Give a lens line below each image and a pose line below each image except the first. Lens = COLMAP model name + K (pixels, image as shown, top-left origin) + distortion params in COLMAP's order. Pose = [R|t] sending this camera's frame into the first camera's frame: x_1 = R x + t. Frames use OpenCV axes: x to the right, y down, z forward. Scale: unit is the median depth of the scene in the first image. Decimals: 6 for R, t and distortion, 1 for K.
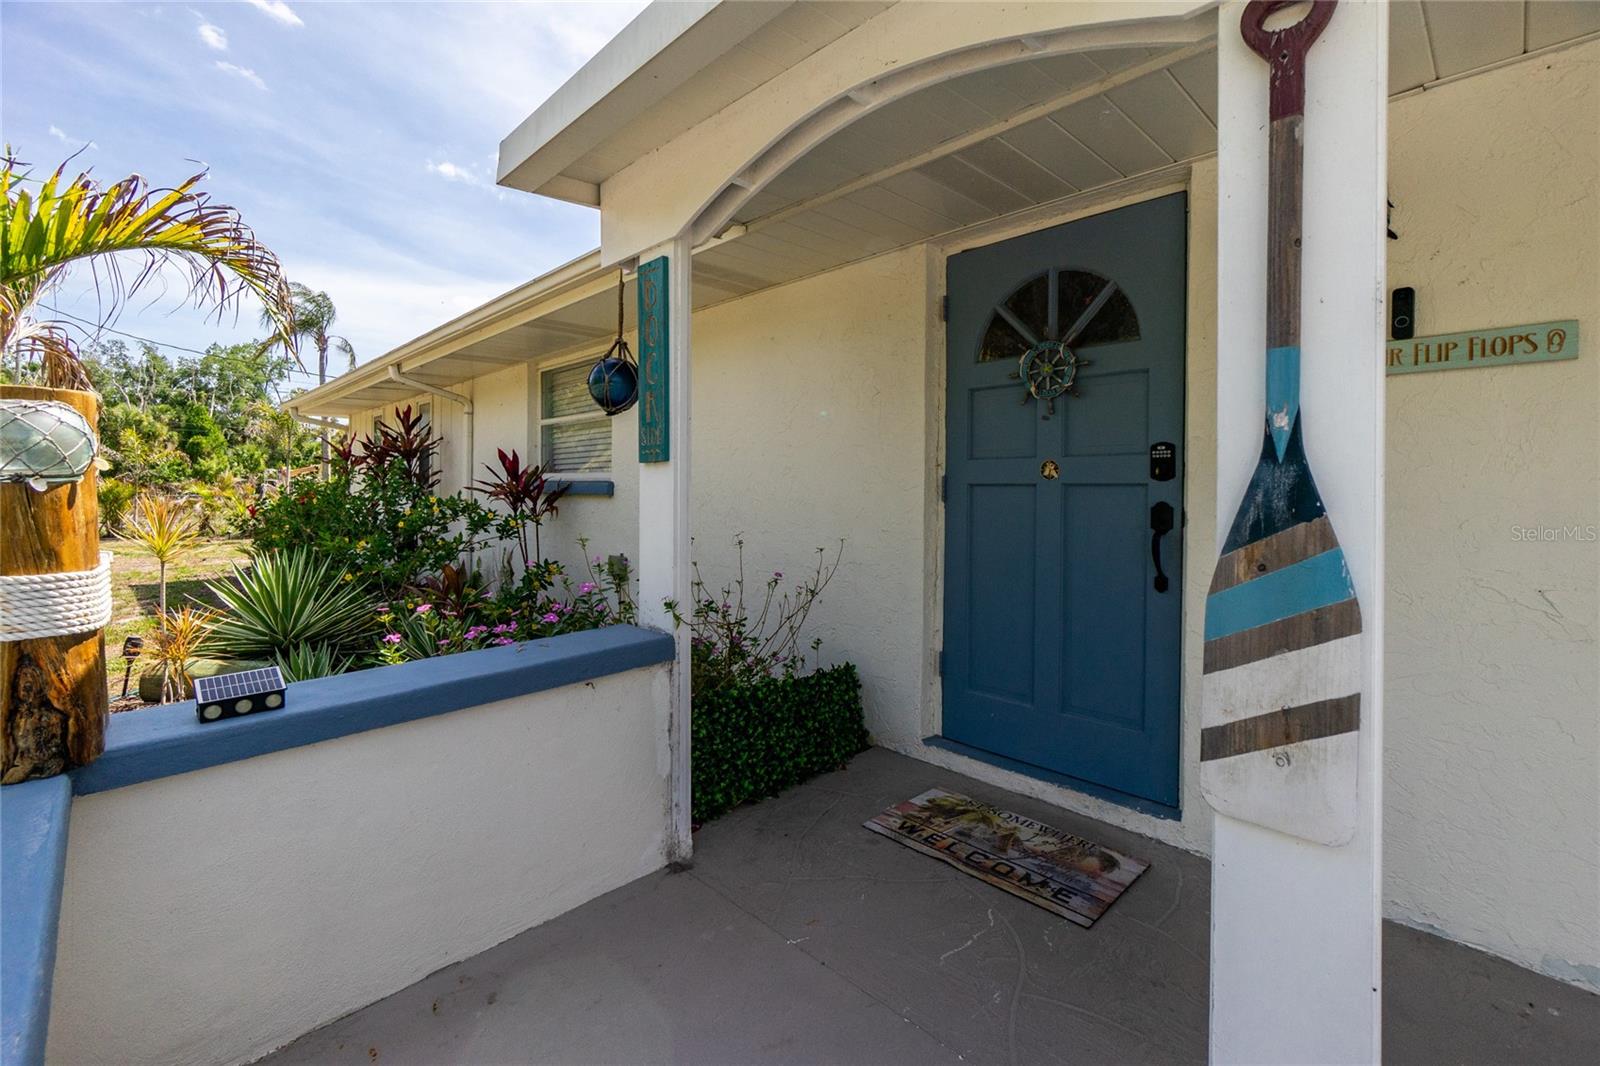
lens RADIAL K [[714.5, 0, 807.8], [0, 714.5, 504.4], [0, 0, 1]] dist [-0.051237, 0.018091]
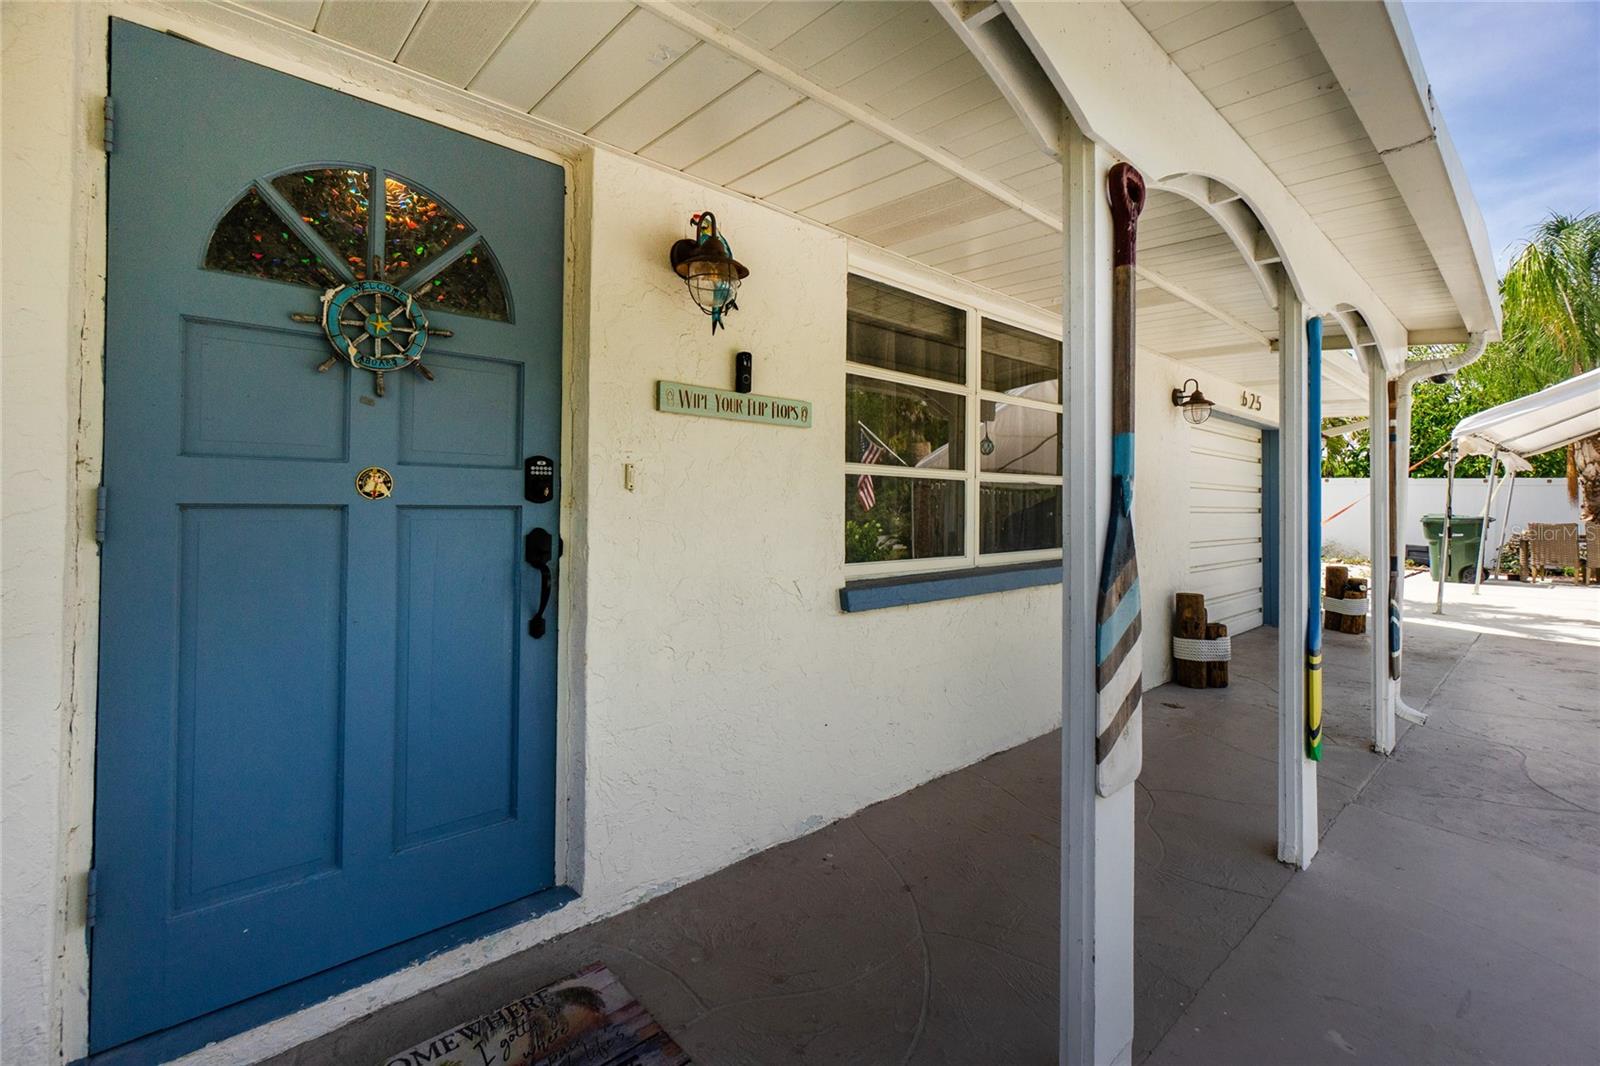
lens RADIAL K [[684.0, 0, 799.7], [0, 684.0, 494.4], [0, 0, 1]] dist [-0.013475, -0.000127]
pose [[0.033255, 0.000397, 0.999447, -0.276571], [0.001371, 0.999999, -0.000443, -0.040827], [-0.999446, 0.001385, 0.033254, 0.643077]]
